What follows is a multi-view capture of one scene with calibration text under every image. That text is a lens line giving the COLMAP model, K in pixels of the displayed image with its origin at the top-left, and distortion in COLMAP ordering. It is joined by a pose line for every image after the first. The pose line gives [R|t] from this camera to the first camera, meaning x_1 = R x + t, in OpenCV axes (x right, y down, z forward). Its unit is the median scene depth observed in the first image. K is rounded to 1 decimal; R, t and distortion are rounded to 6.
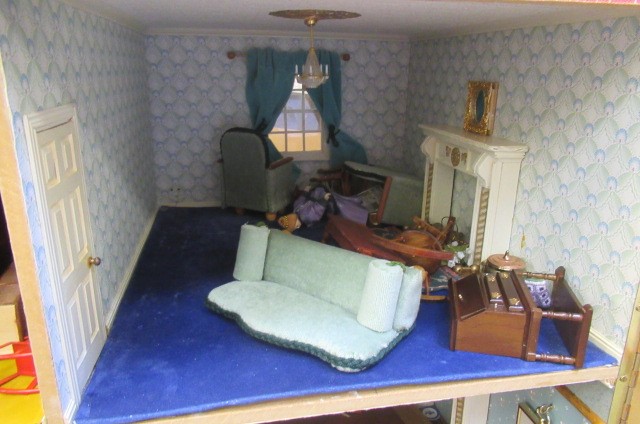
lens RADIAL K [[477.9, 0, 320.0], [0, 477.9, 212.0], [0, 0, 1]] dist [-0.004040, -0.001355]
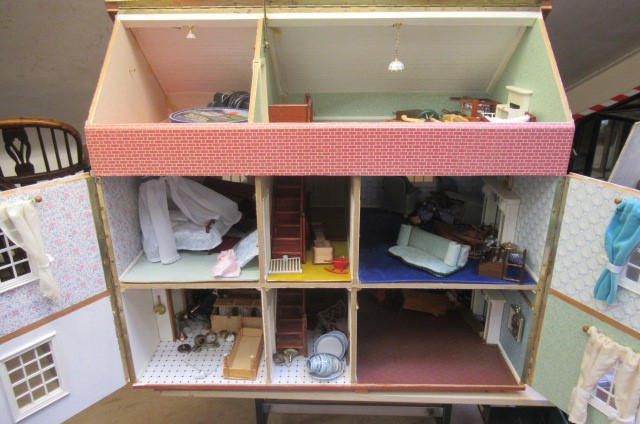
lens RADIAL K [[477.9, 0, 320.0], [0, 477.9, 212.0], [0, 0, 1]] dist [-0.004040, -0.001355]
pose [[0.977505, 0.059704, -0.202285, -0.077793], [-0.046478, 0.996497, 0.069518, -0.214697], [0.205727, -0.058552, 0.976856, -1.744104]]
